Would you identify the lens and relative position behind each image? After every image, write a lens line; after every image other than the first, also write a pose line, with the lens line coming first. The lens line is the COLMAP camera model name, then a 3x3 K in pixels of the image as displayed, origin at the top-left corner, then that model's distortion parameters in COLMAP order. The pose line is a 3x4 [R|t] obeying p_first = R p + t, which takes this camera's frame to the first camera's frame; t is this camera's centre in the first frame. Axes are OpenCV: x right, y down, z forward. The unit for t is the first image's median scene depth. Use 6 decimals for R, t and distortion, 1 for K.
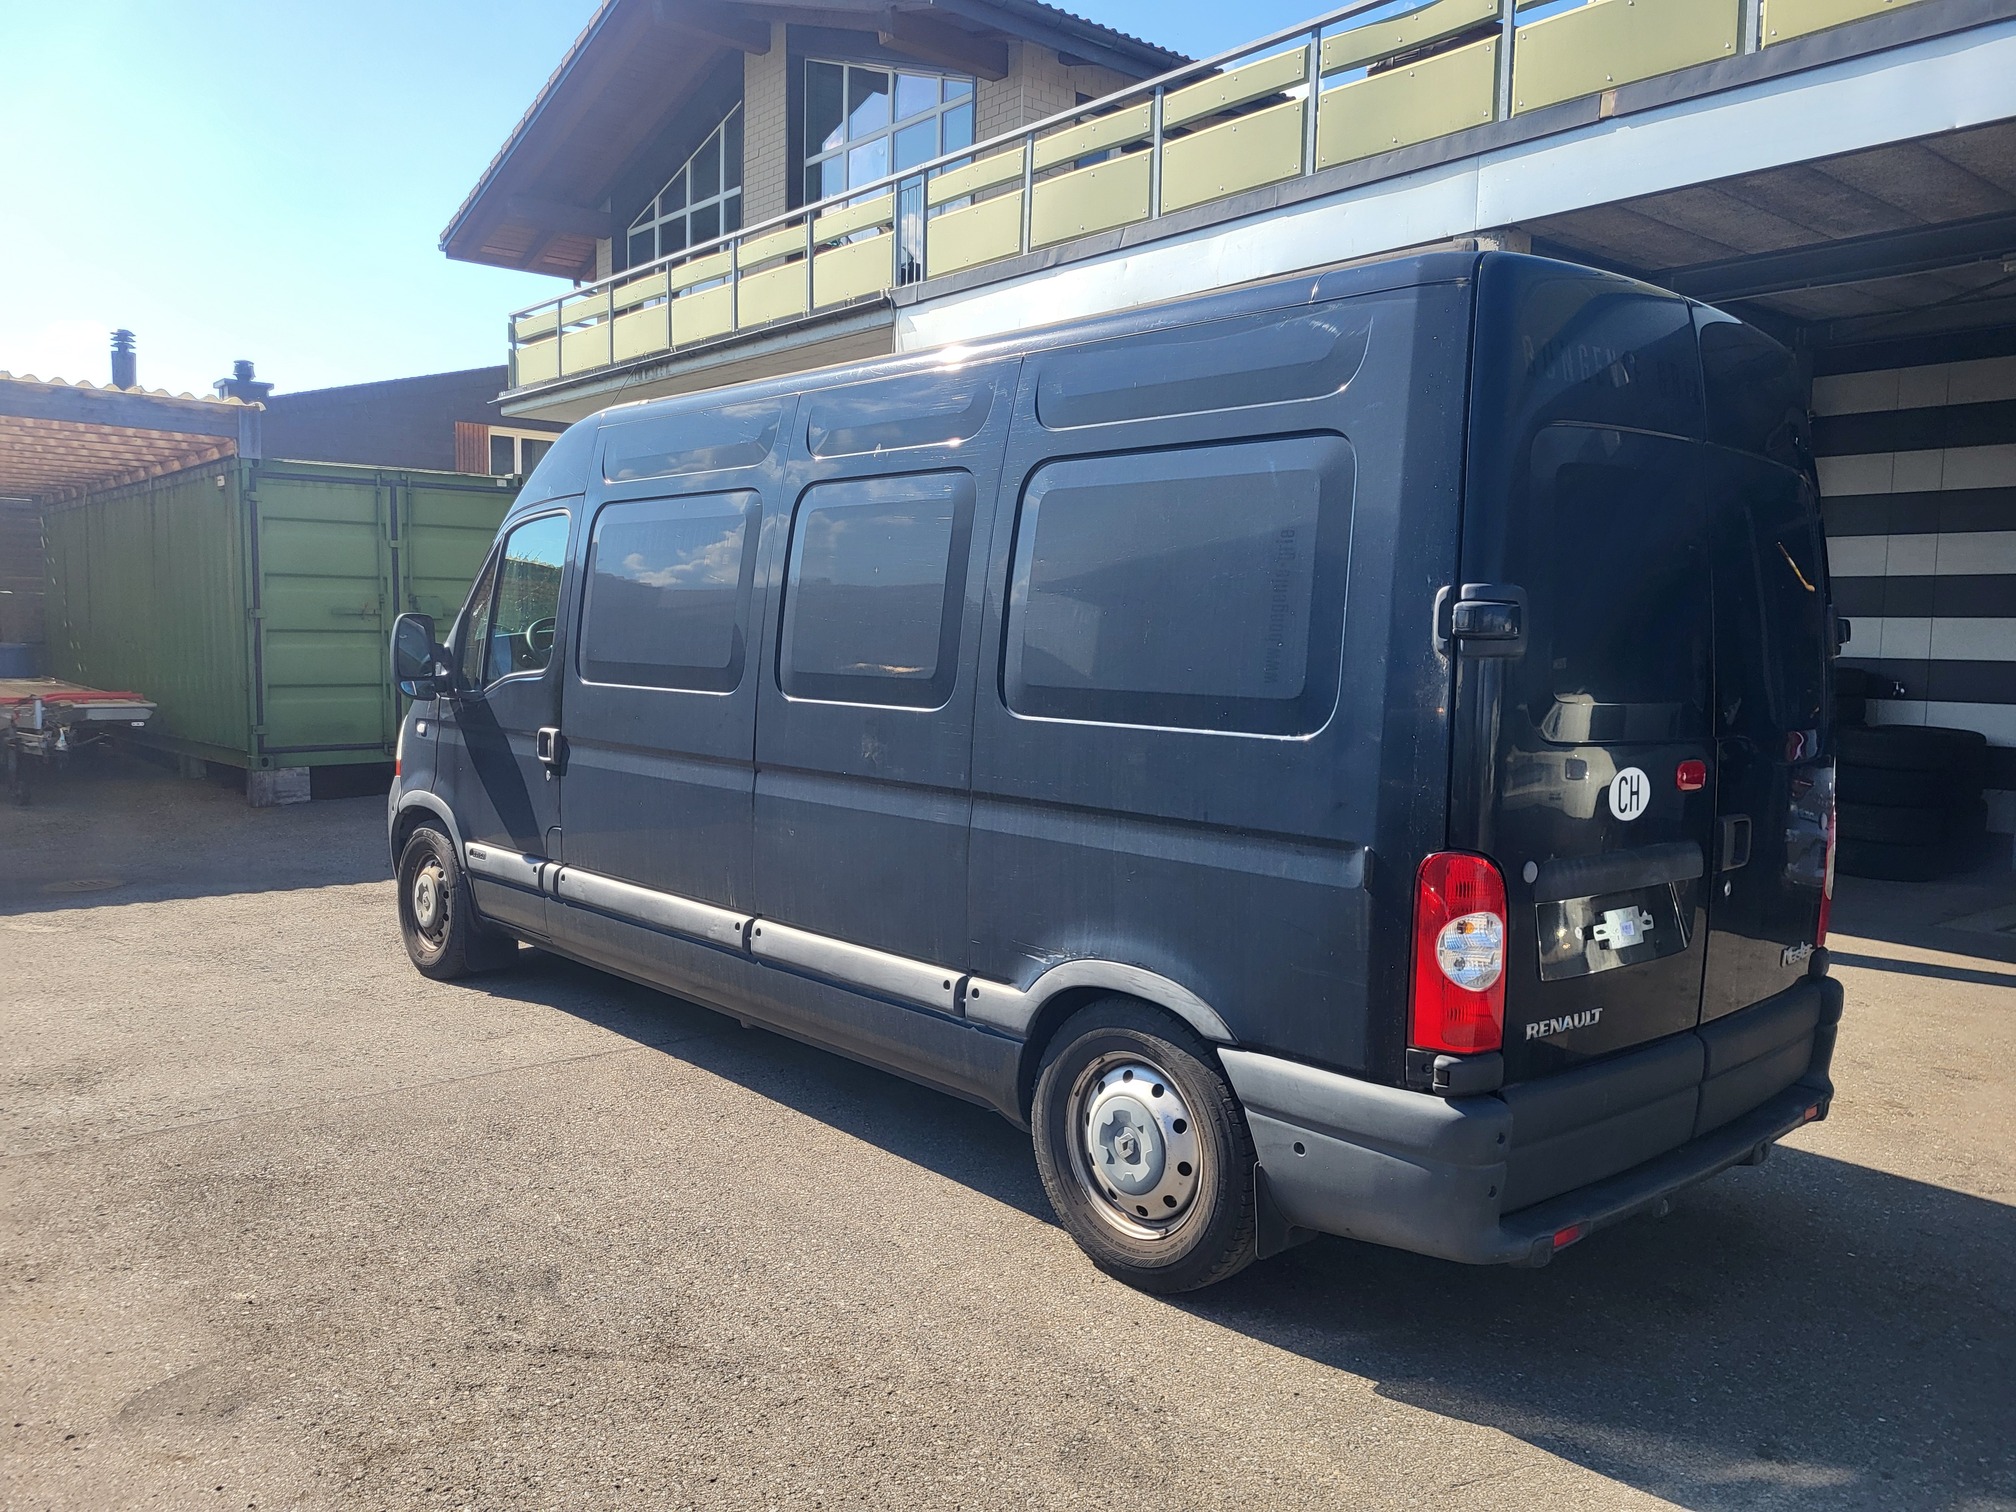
lens RADIAL K [[1588.9, 0, 949.3], [0, 1588.9, 758.8], [0, 0, 1]] dist [0.064489, -0.001610]
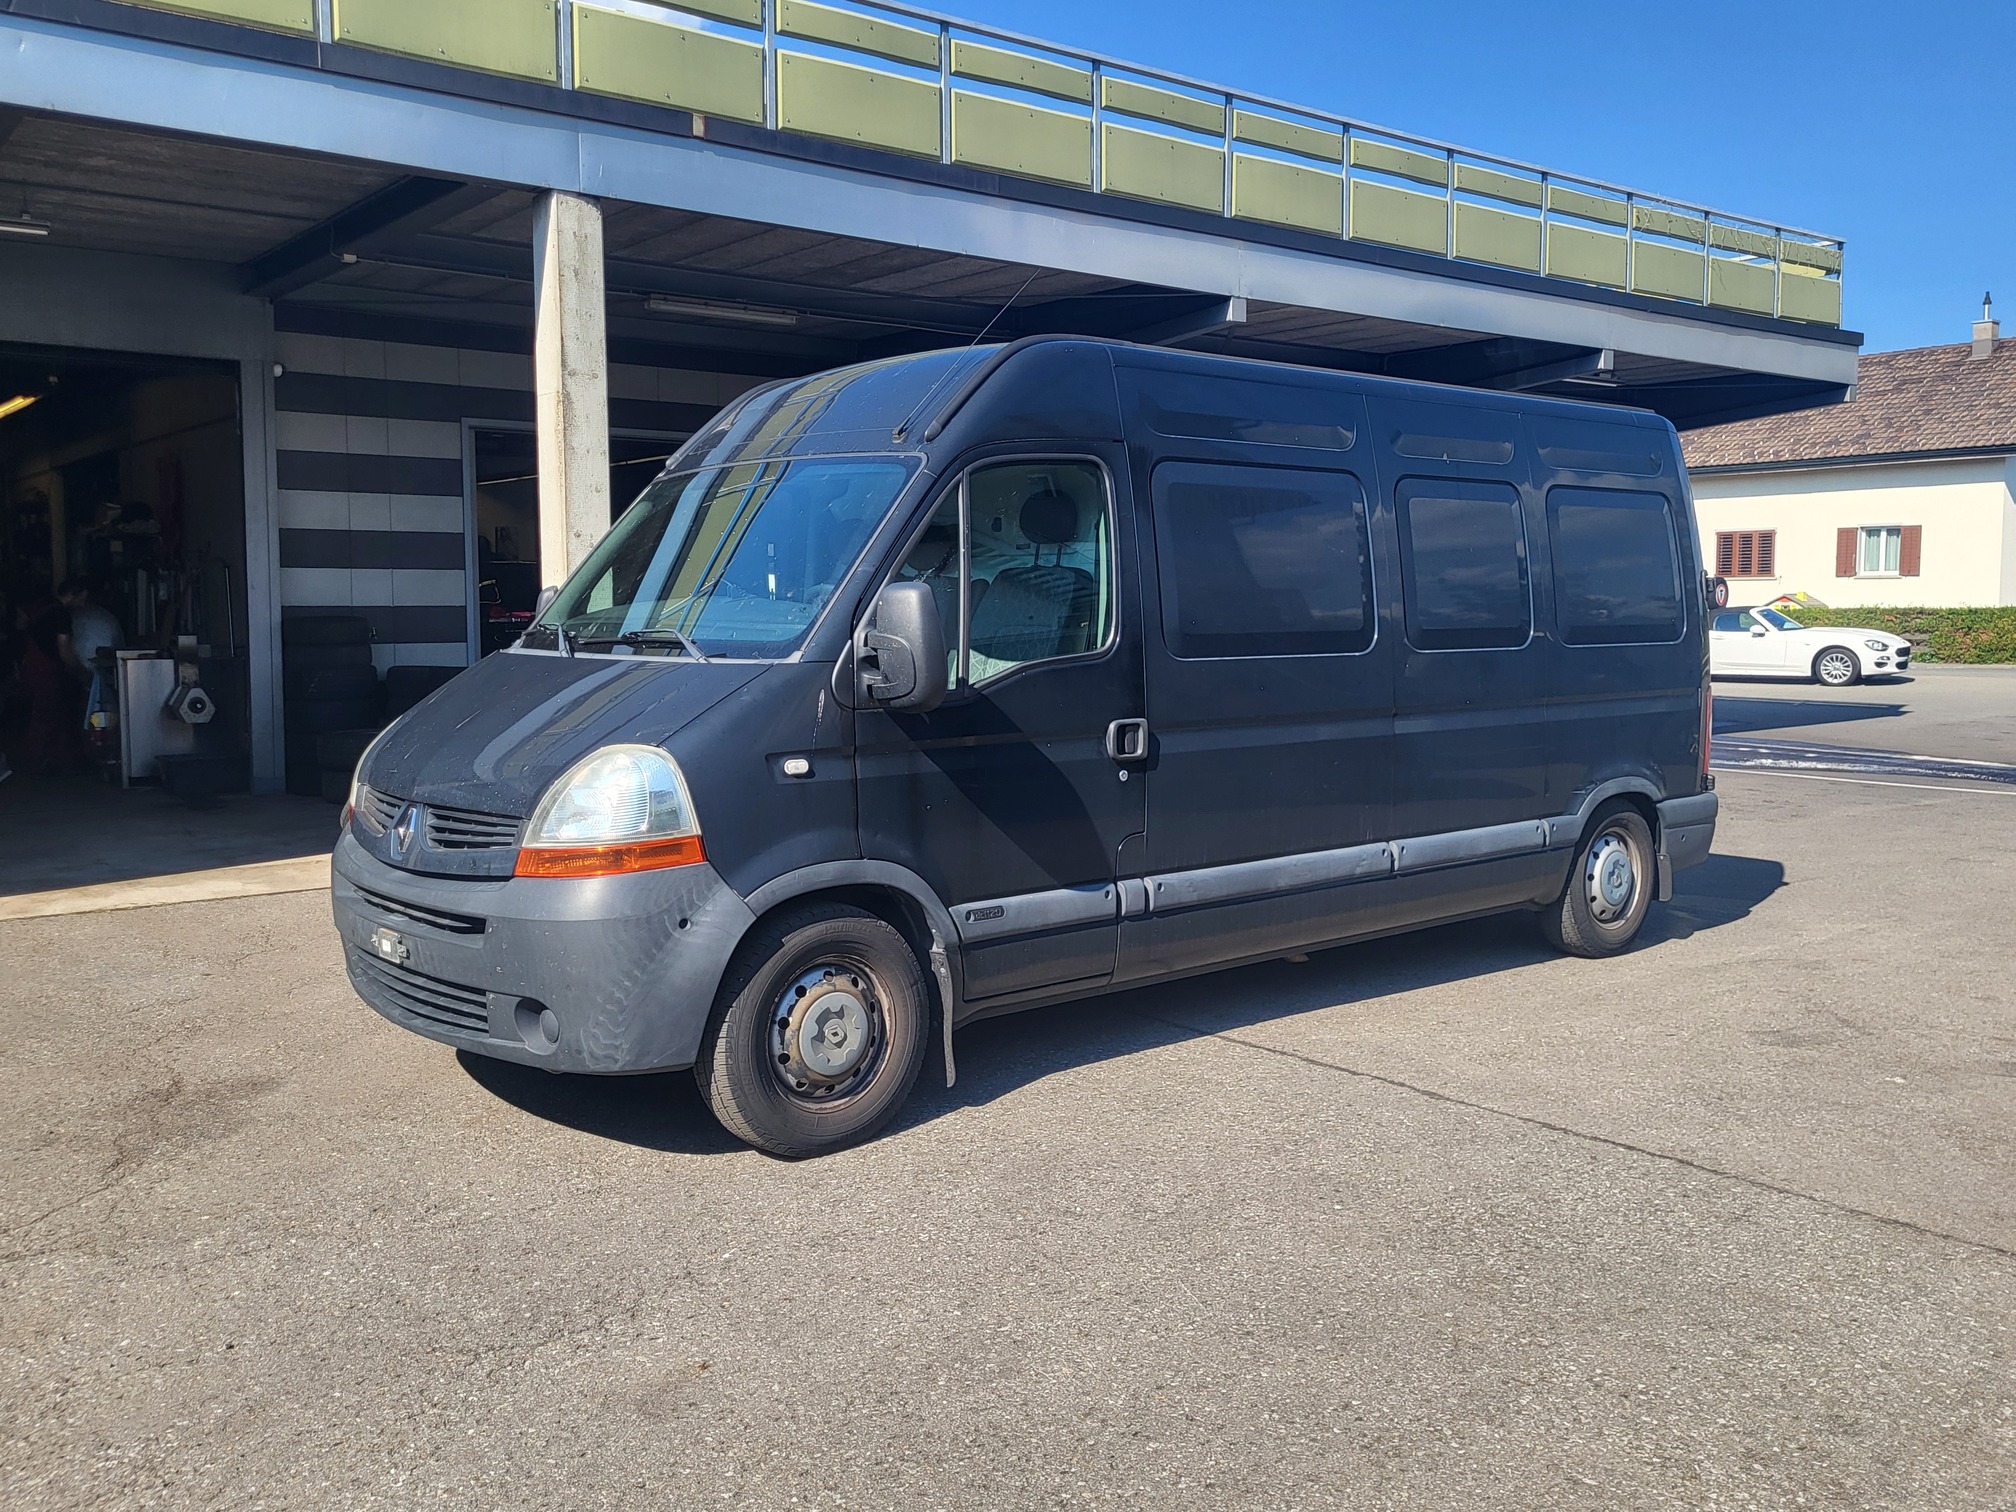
lens RADIAL K [[1712.6, 0, 1016.7], [0, 1712.6, 748.8], [0, 0, 1]] dist [0.037418, -0.012181]
pose [[-0.002728, -0.099262, 0.995058, -1.683505], [0.087763, 0.991198, 0.099118, -0.143509], [-0.996138, 0.087600, 0.006008, 1.546344]]
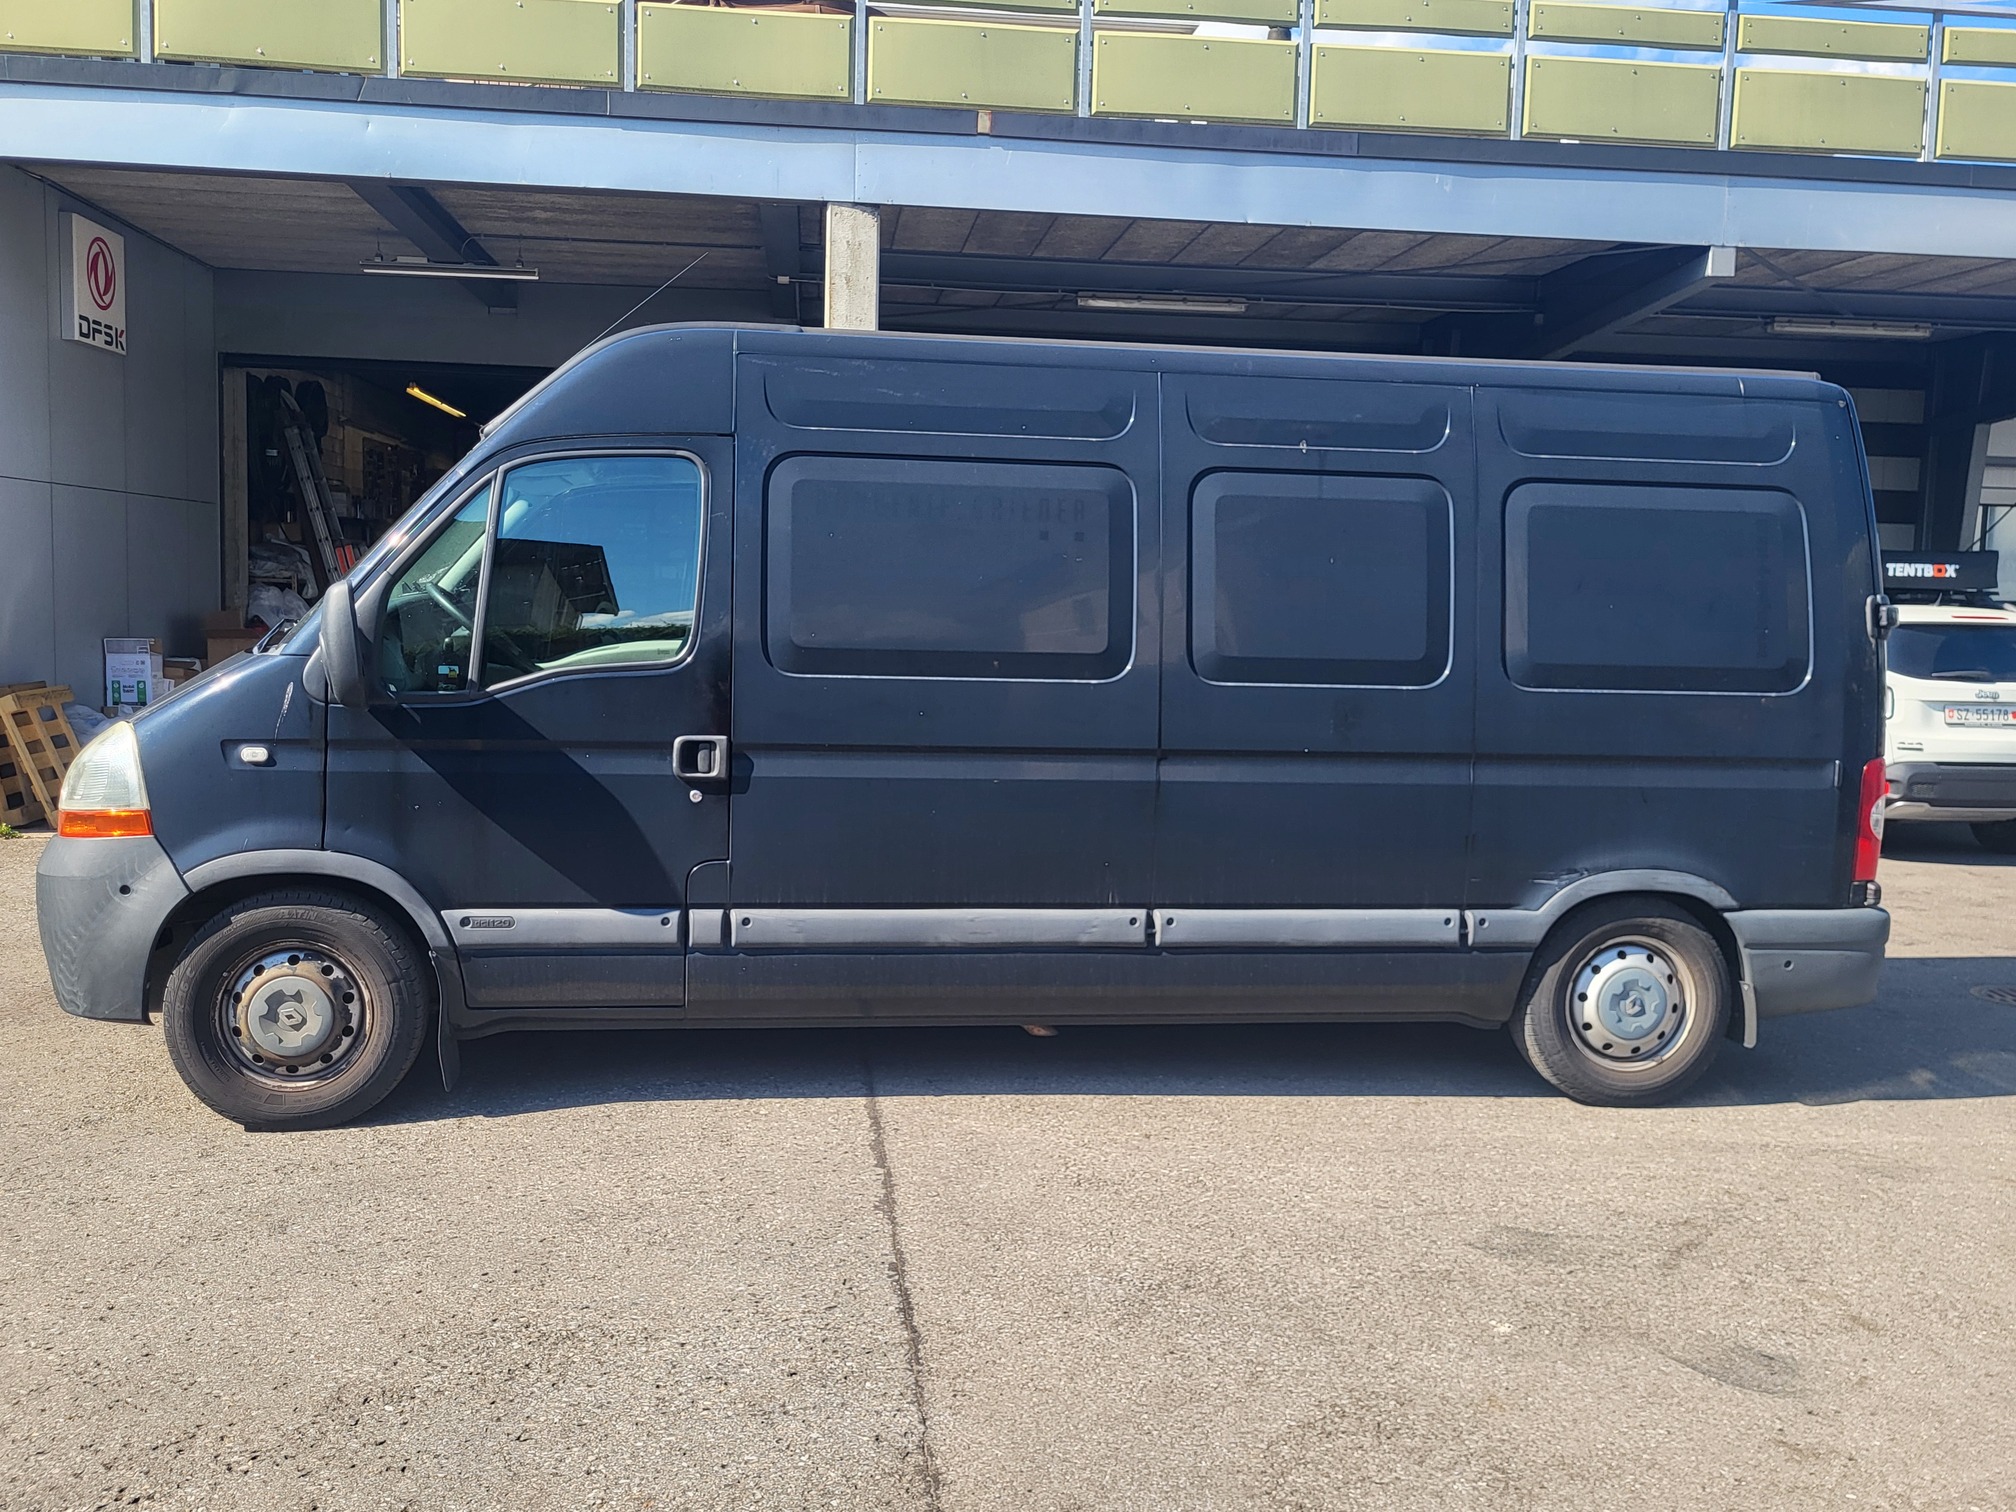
lens RADIAL K [[1731.8, 0, 1008.0], [0, 1731.8, 756.0], [0, 0, 1]] dist [0.038810, -0.006147]
pose [[0.528695, -0.080975, 0.844941, -1.297810], [0.052360, 0.996655, 0.062753, -0.079491], [-0.847195, 0.011064, 0.531166, 0.625881]]
